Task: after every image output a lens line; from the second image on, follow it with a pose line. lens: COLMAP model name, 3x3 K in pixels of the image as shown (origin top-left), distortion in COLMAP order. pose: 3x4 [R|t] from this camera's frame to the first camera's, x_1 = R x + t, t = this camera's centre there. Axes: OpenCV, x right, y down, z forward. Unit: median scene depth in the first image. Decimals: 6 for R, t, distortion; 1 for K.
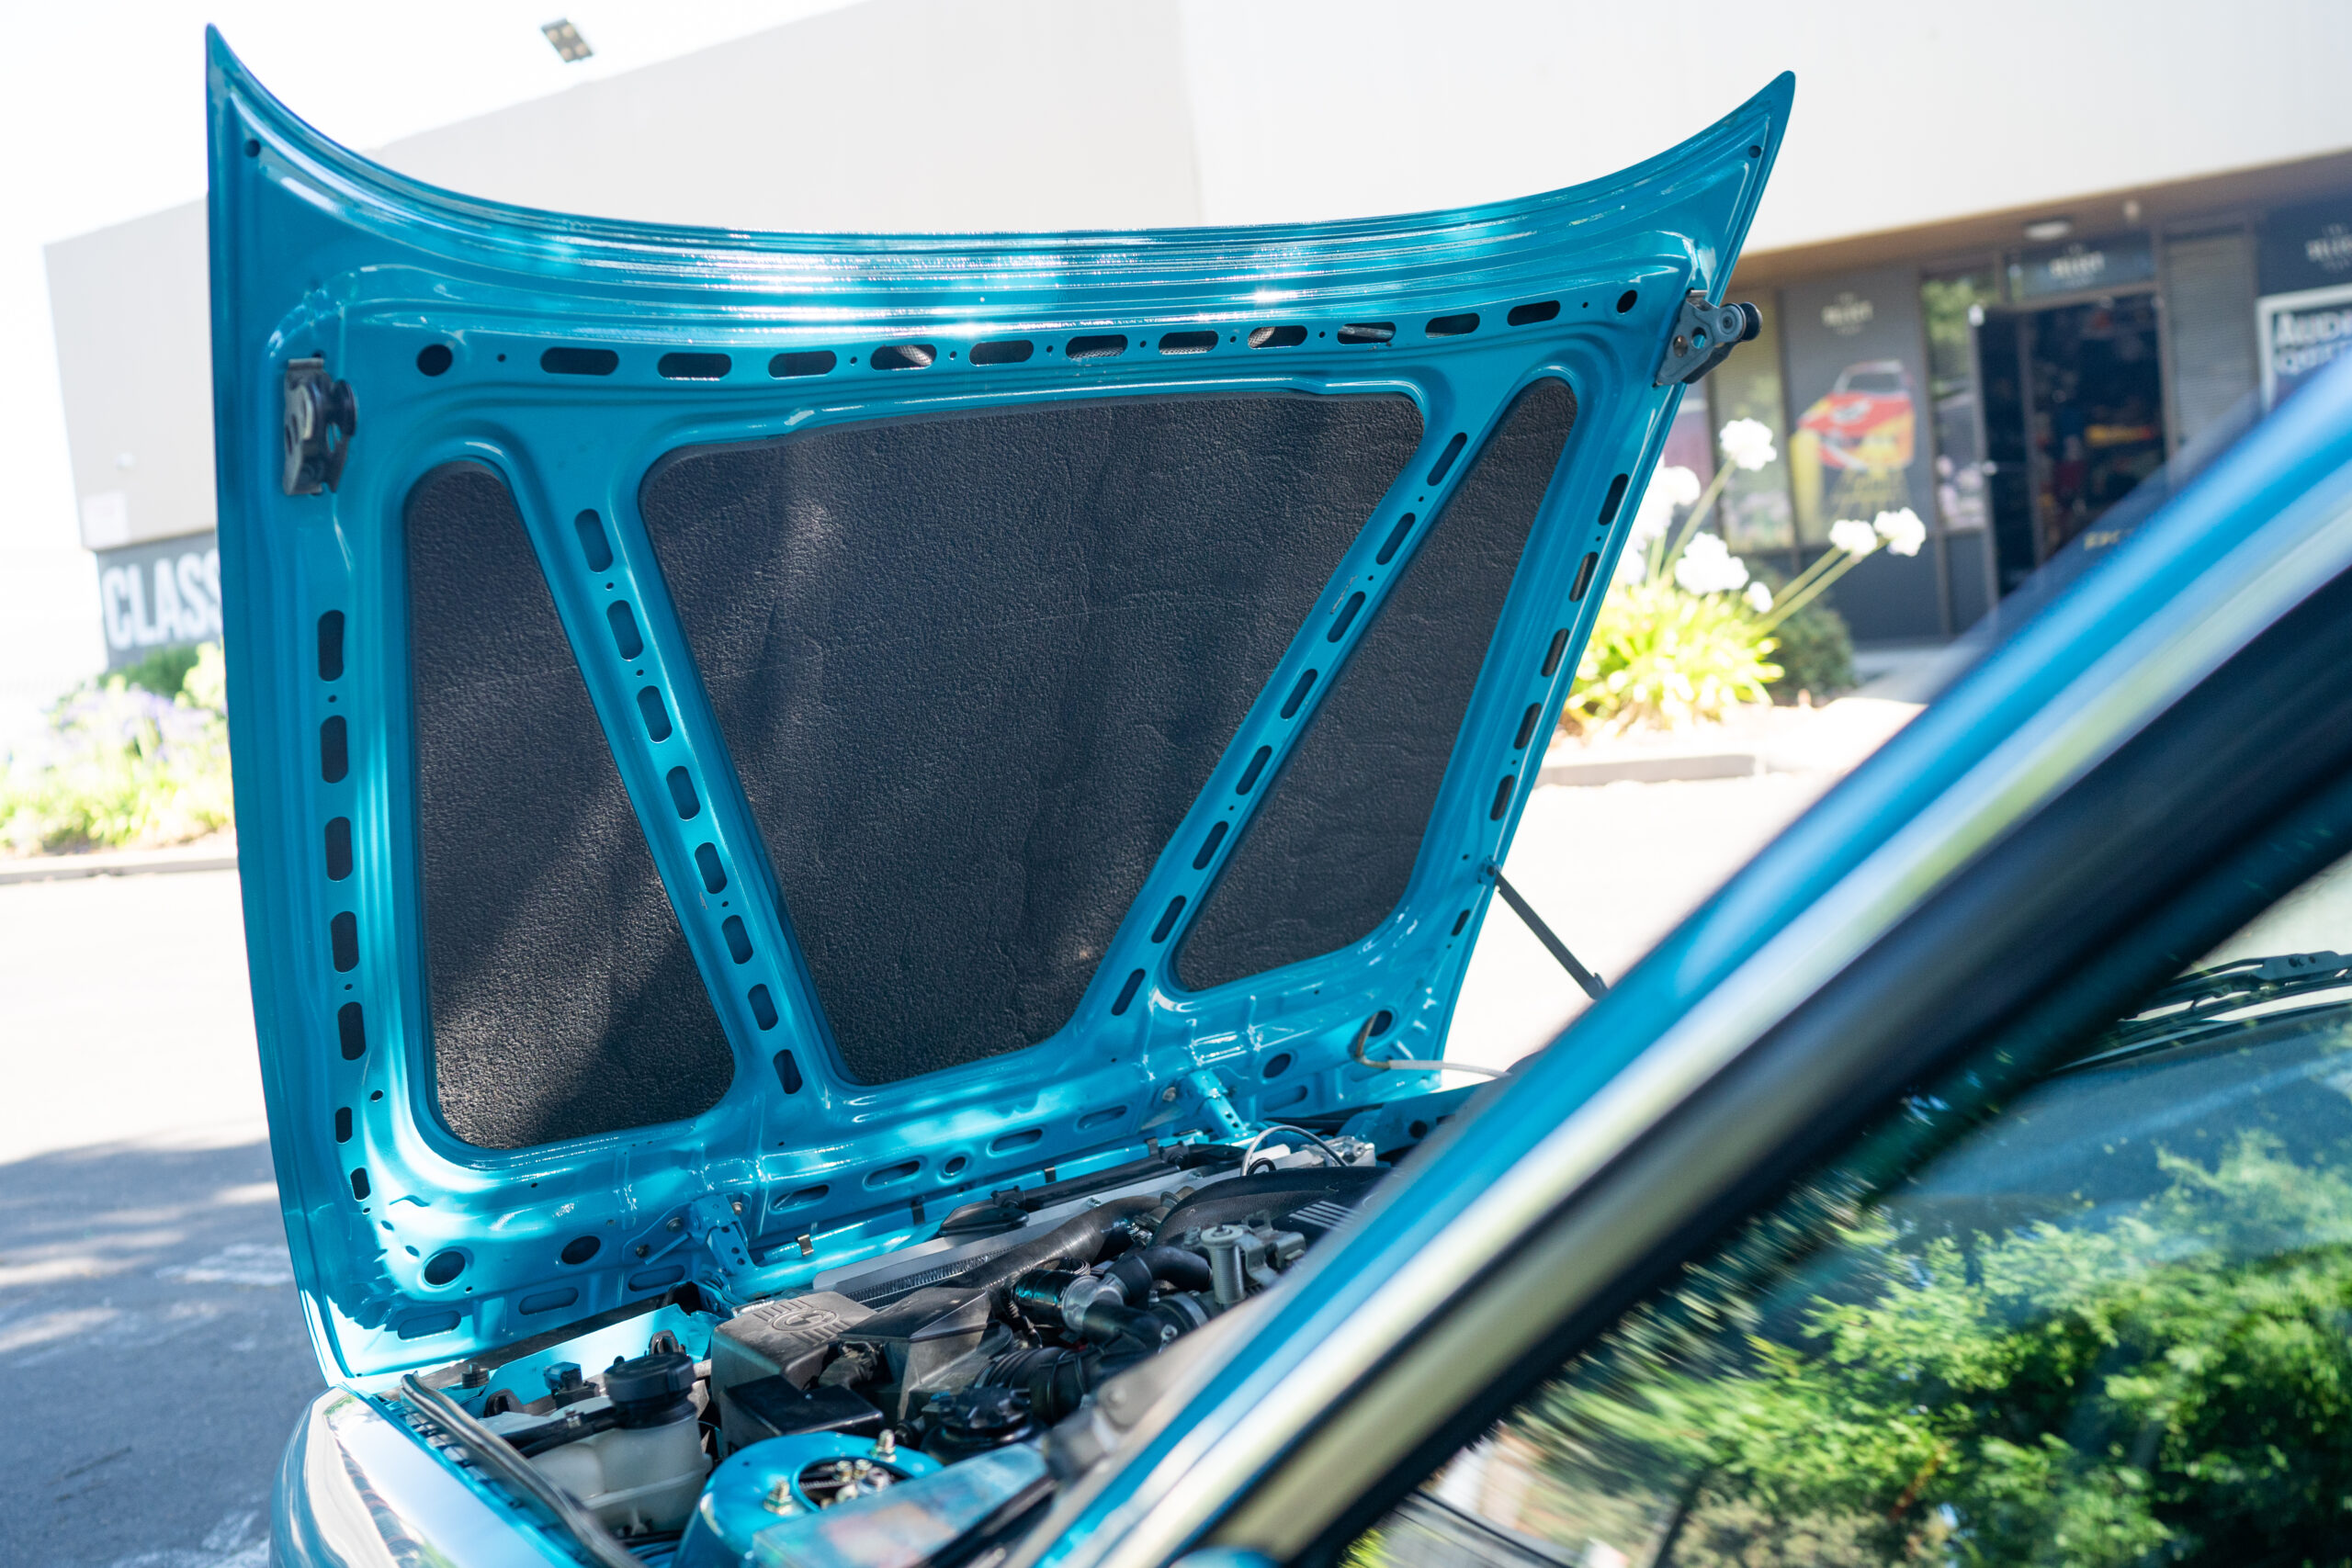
lens RADIAL K [[2264.7, 0, 1170.5], [0, 2264.7, 776.9], [0, 0, 1]] dist [-0.047213, 0.000000]
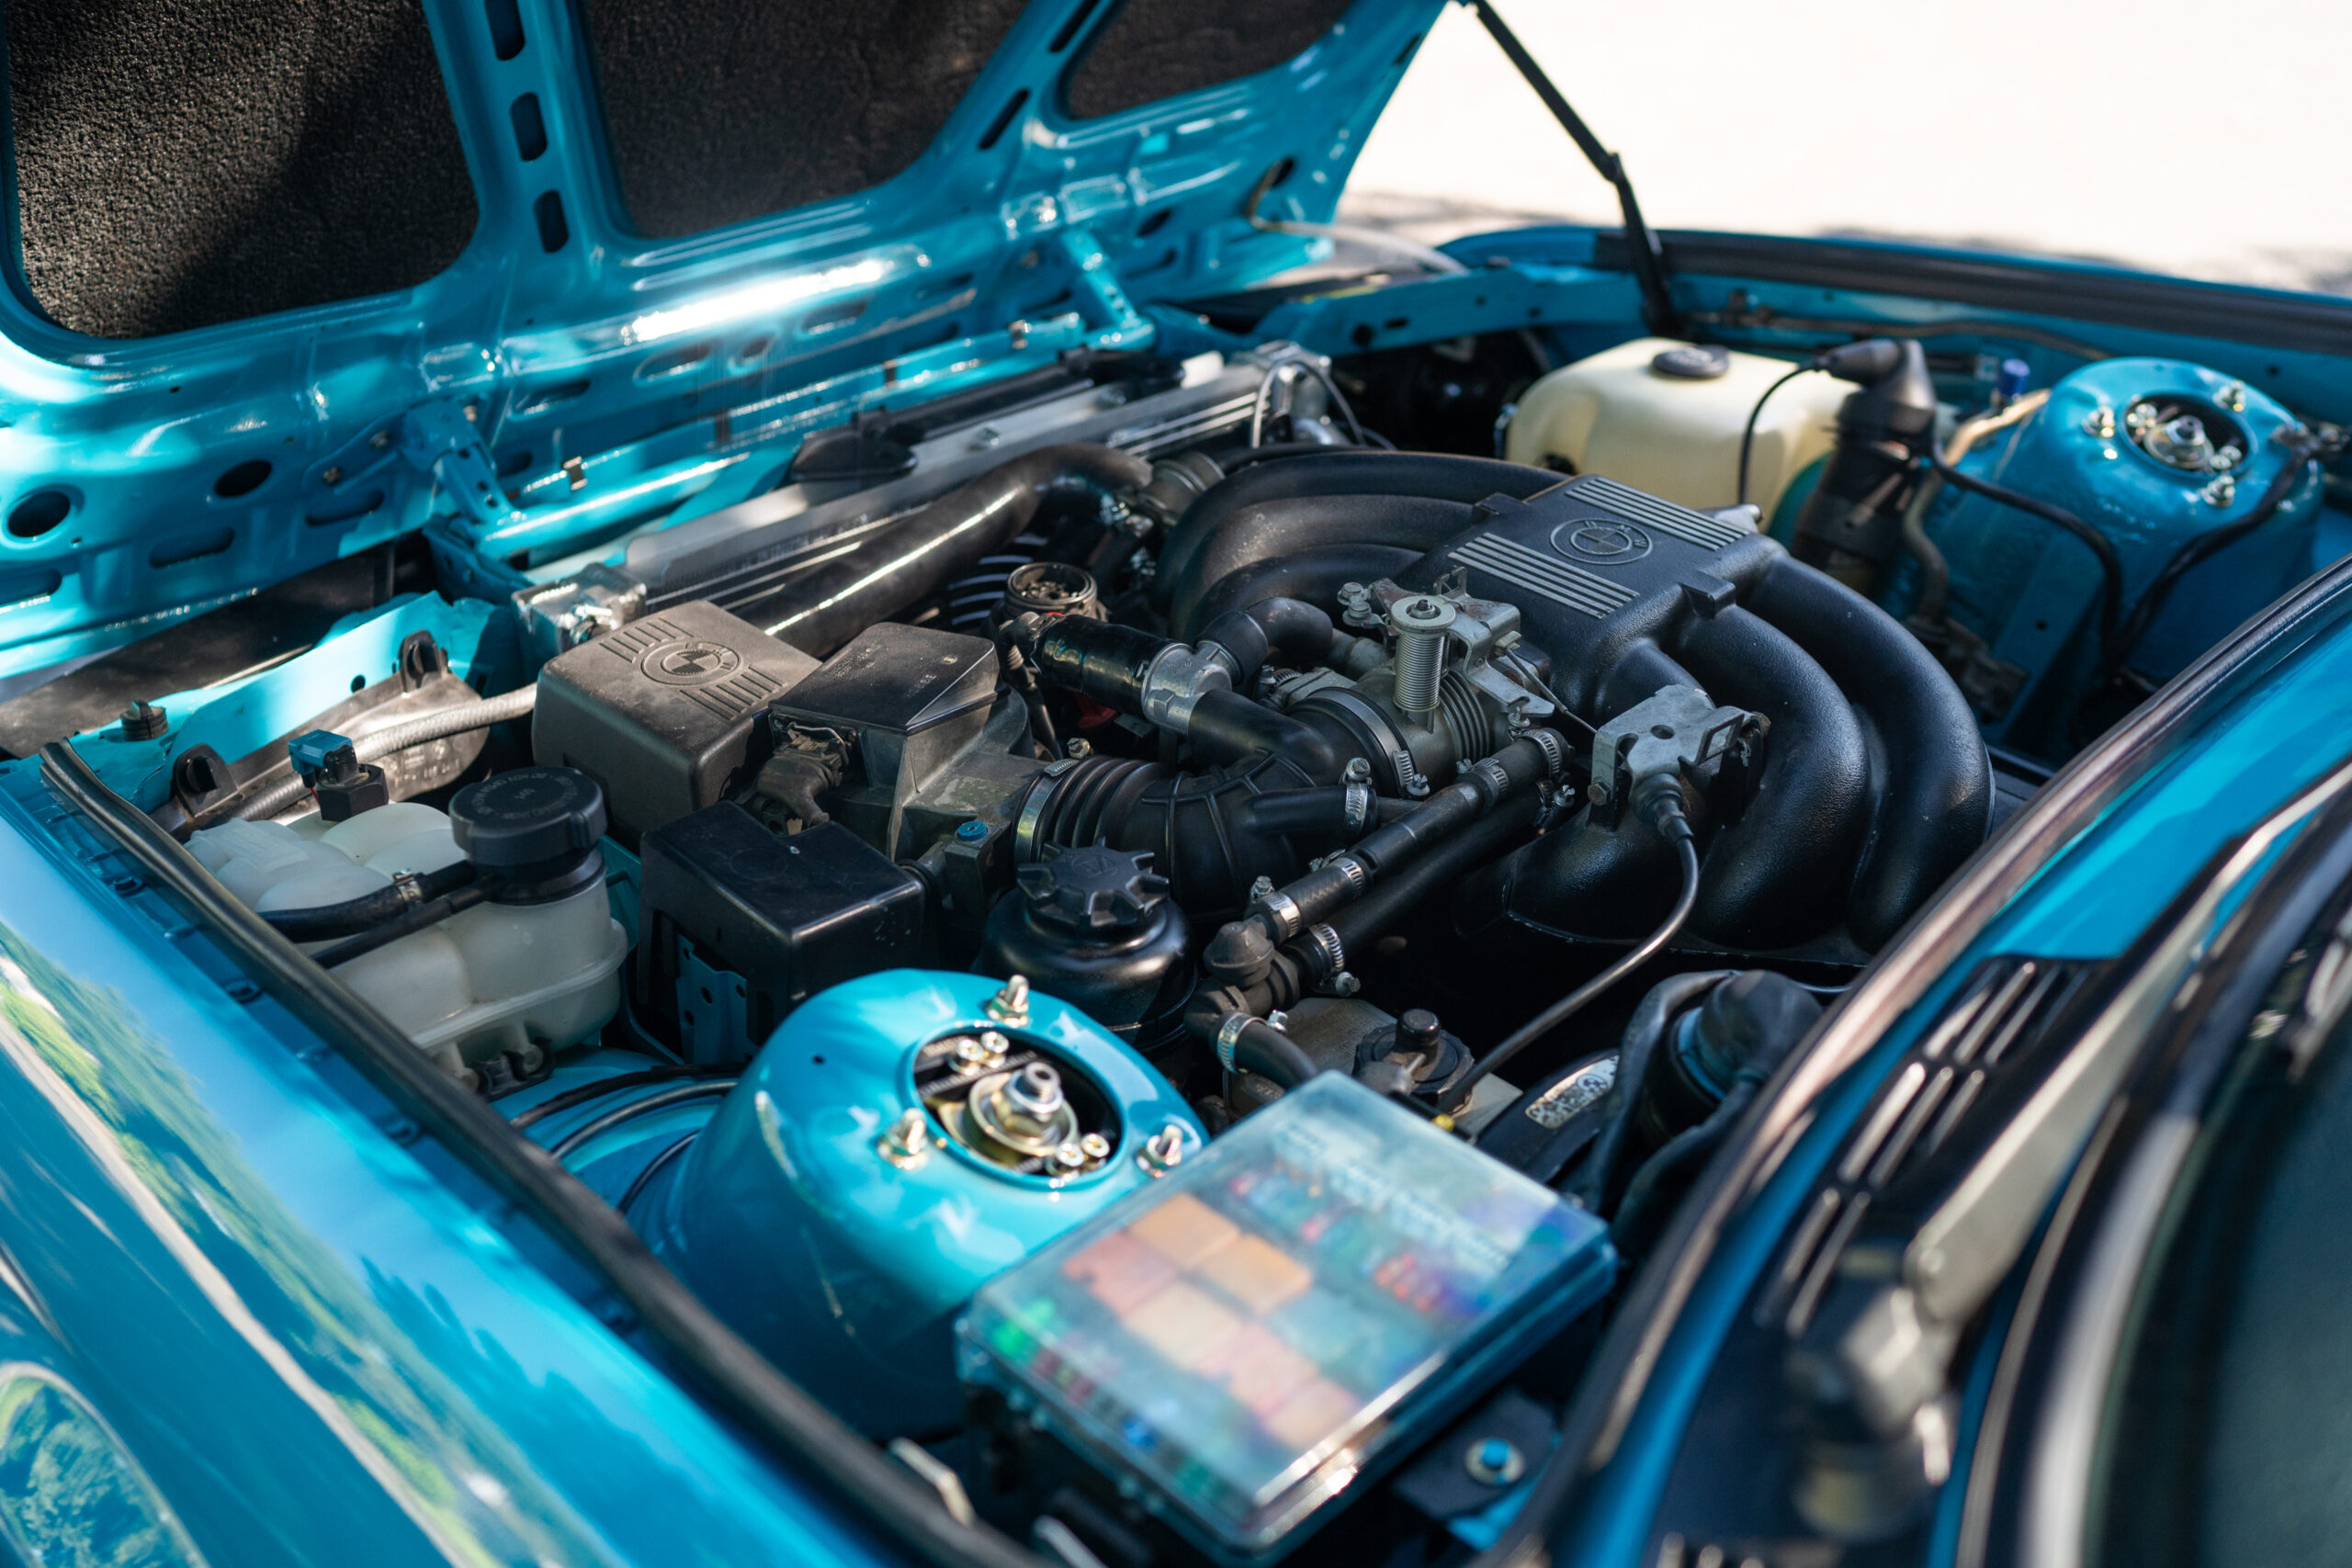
lens RADIAL K [[2264.7, 0, 1180.6], [0, 2264.7, 776.2], [0, 0, 1]] dist [-0.047213, 0.000000]
pose [[0.967518, 0.011623, 0.252534, -0.154215], [-0.114850, 0.910111, 0.398130, -0.005983], [-0.225206, -0.414201, 0.881884, 0.303633]]
